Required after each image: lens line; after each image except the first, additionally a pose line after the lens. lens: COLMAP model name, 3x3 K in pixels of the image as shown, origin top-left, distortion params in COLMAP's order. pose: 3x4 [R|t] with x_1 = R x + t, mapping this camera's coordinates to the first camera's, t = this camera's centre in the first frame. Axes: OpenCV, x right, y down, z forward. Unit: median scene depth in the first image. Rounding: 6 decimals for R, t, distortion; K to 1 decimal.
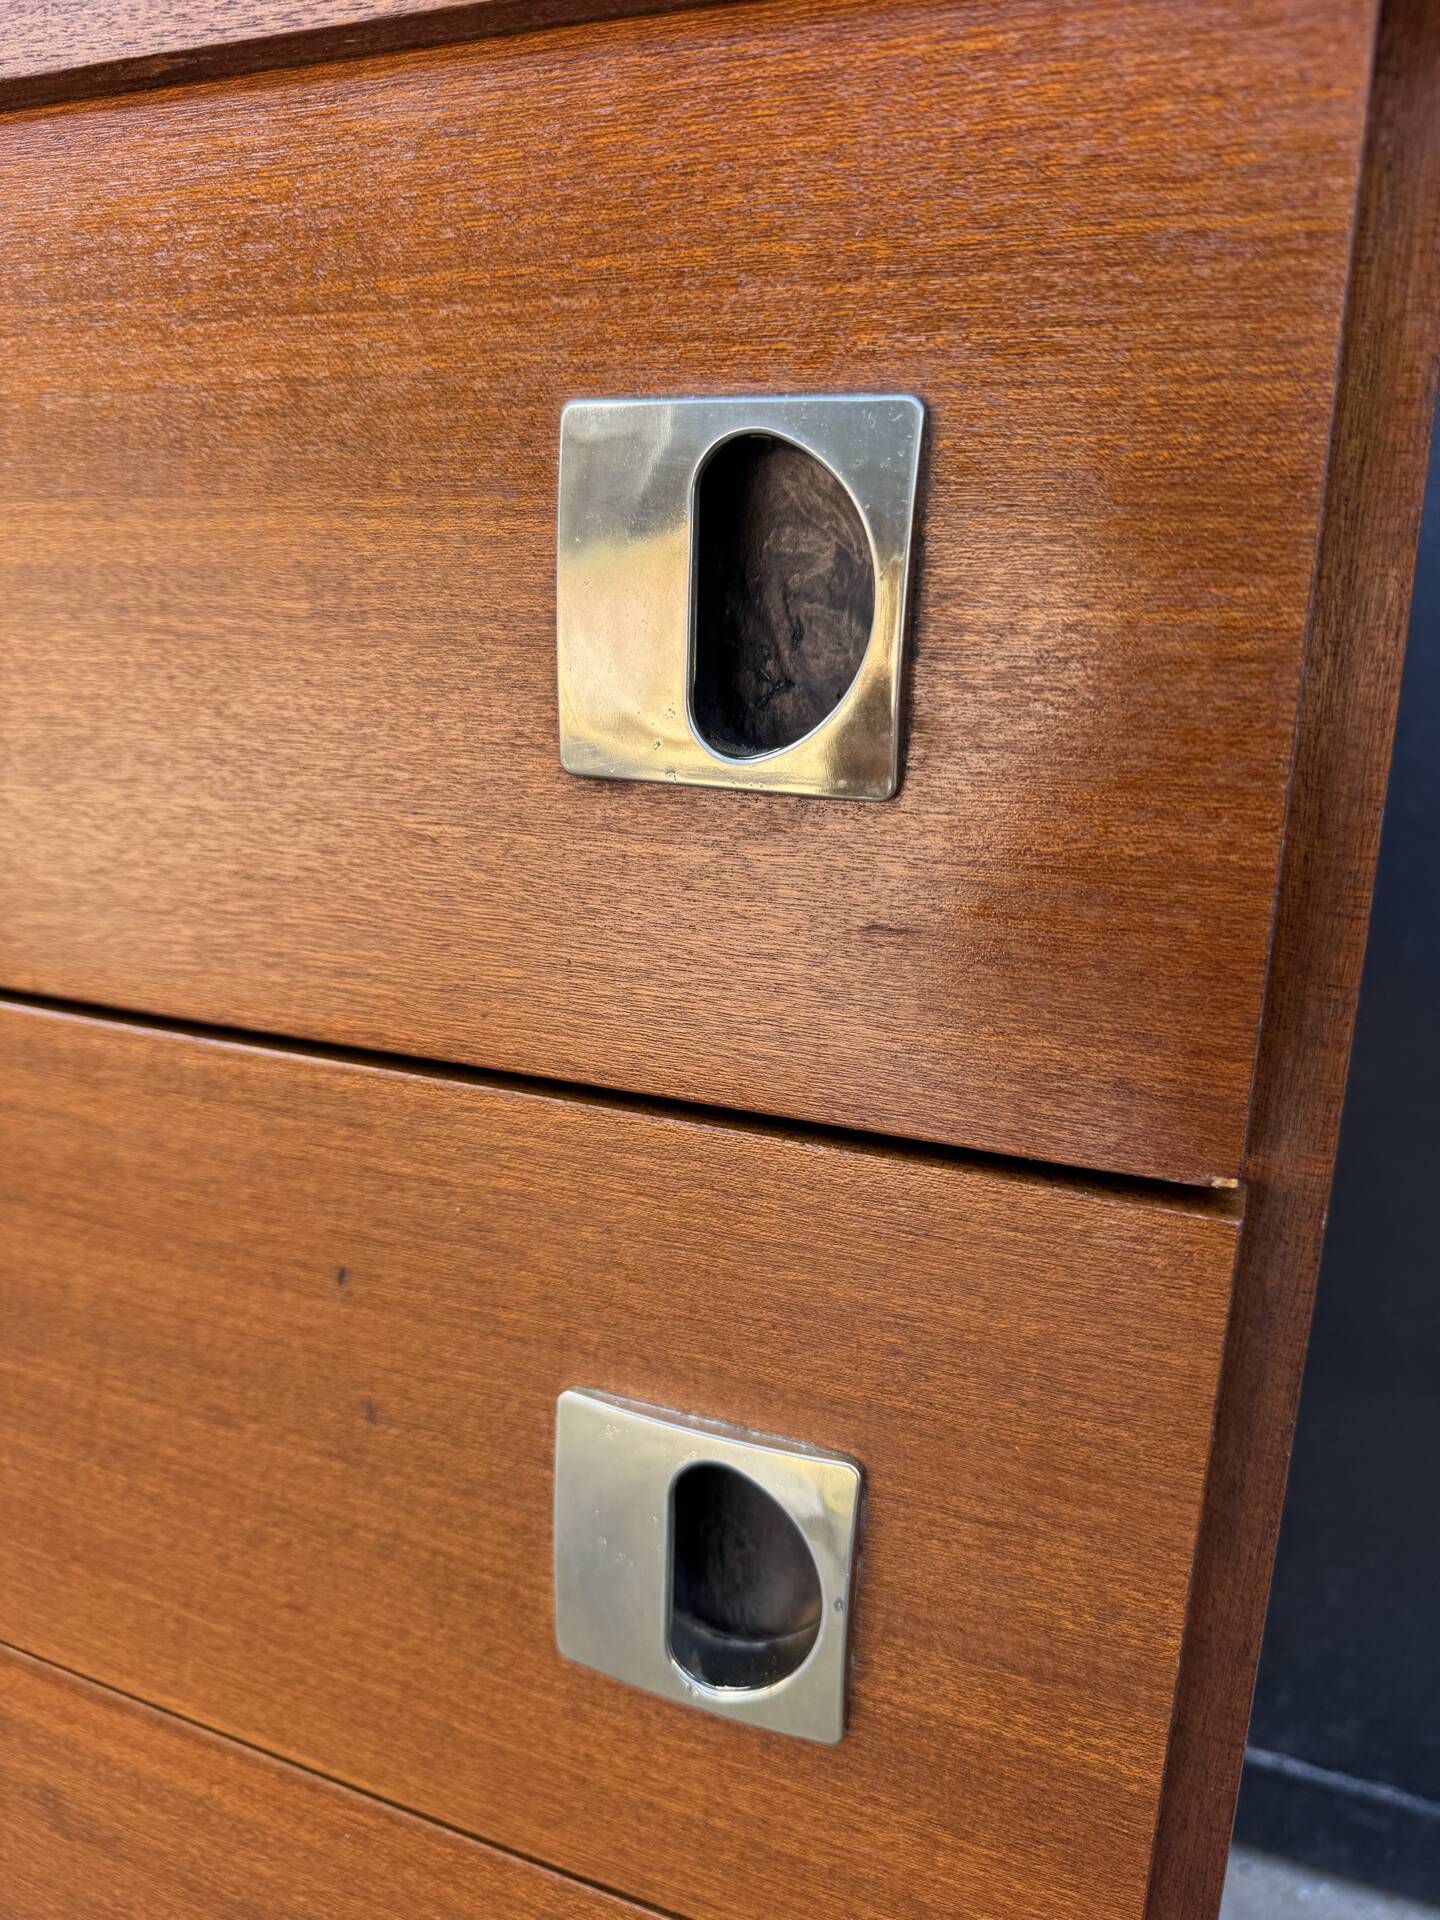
lens RADIAL K [[1416.3, 0, 708.8], [0, 1416.3, 943.0], [0, 0, 1]] dist [-0.024929, -0.003666]
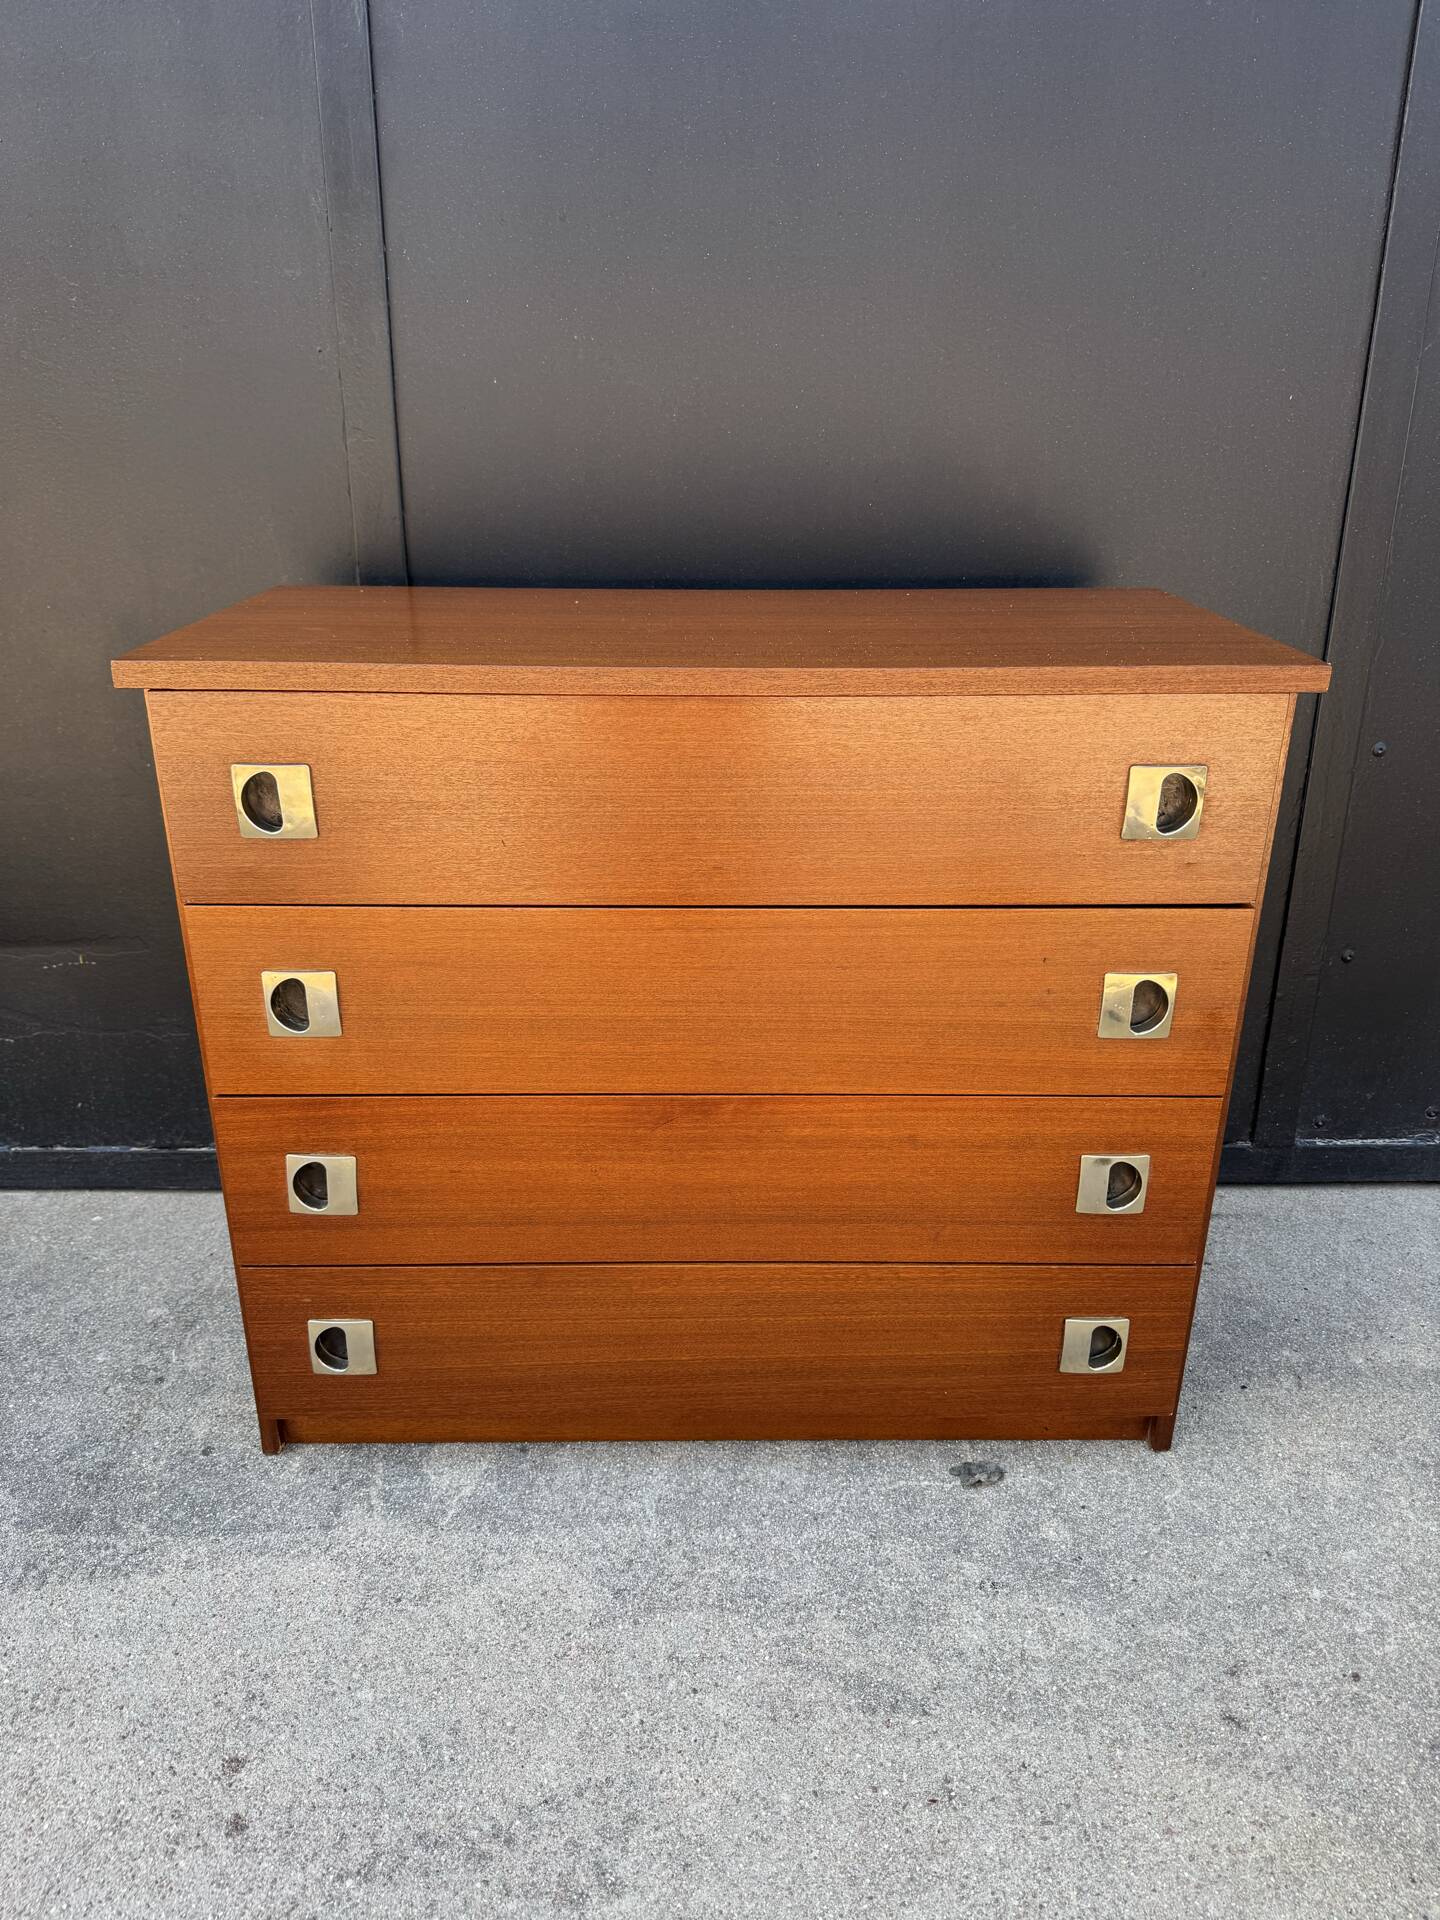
lens RADIAL K [[1391.6, 0, 724.1], [0, 1391.6, 952.3], [0, 0, 1]] dist [-0.009377, -0.009896]
pose [[0.918314, -0.172438, 0.356321, -2.972616], [0.112237, 0.976617, 0.183365, -0.734887], [-0.379608, -0.128395, 0.916194, -2.727705]]
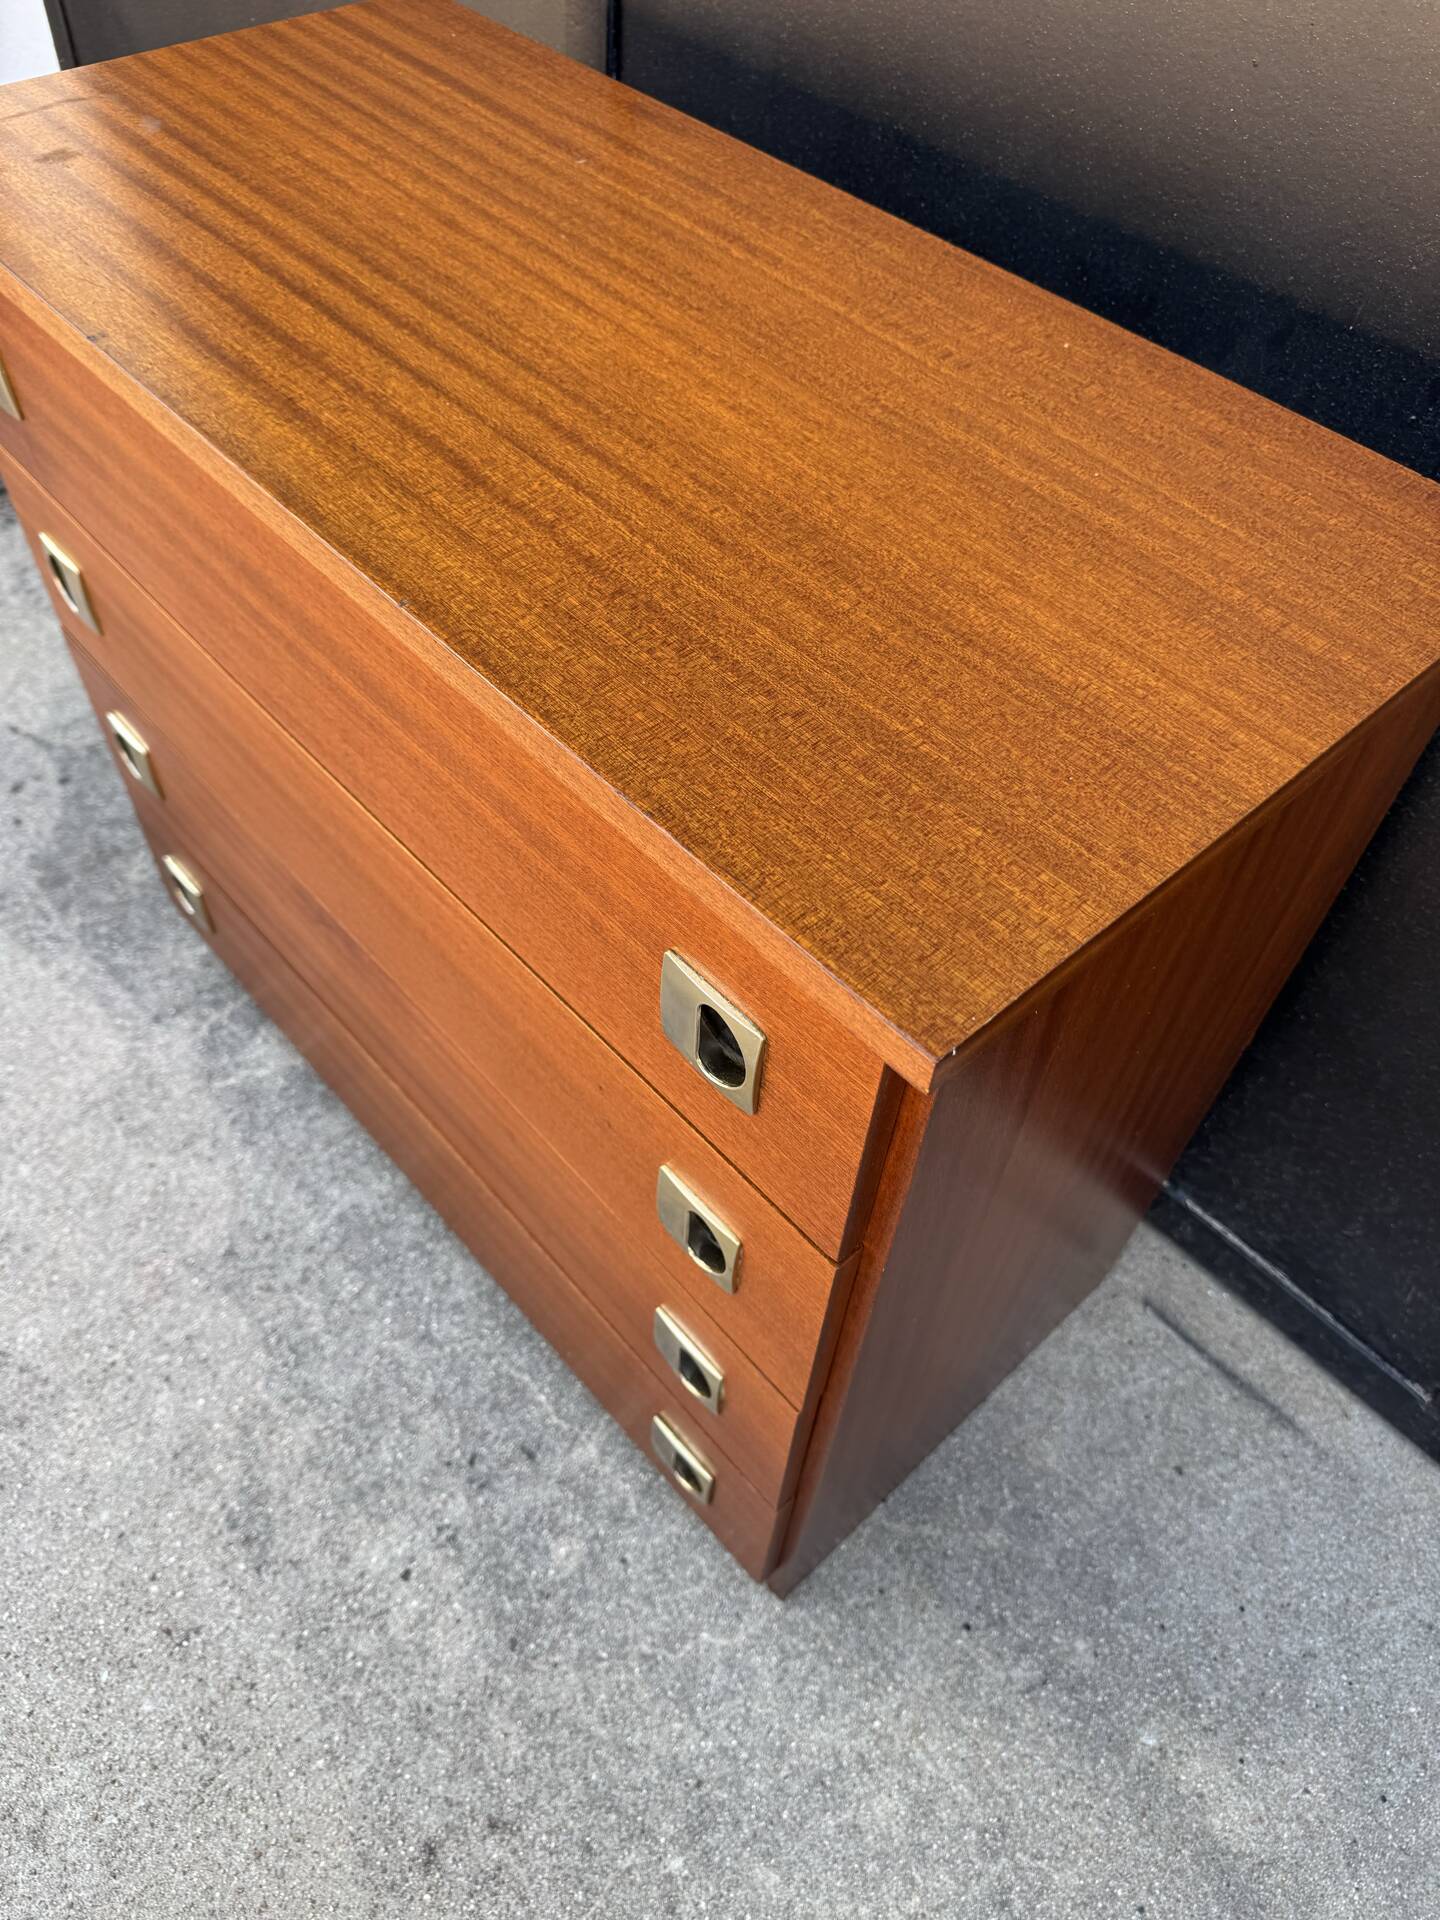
lens RADIAL K [[1391.6, 0, 699.3], [0, 1391.6, 969.8], [0, 0, 1]] dist [-0.009377, -0.009896]
pose [[0.901141, 0.343450, -0.264550, 0.579106], [-0.109903, 0.771275, 0.626942, -1.801386], [0.419364, -0.535888, 0.732774, -0.783838]]
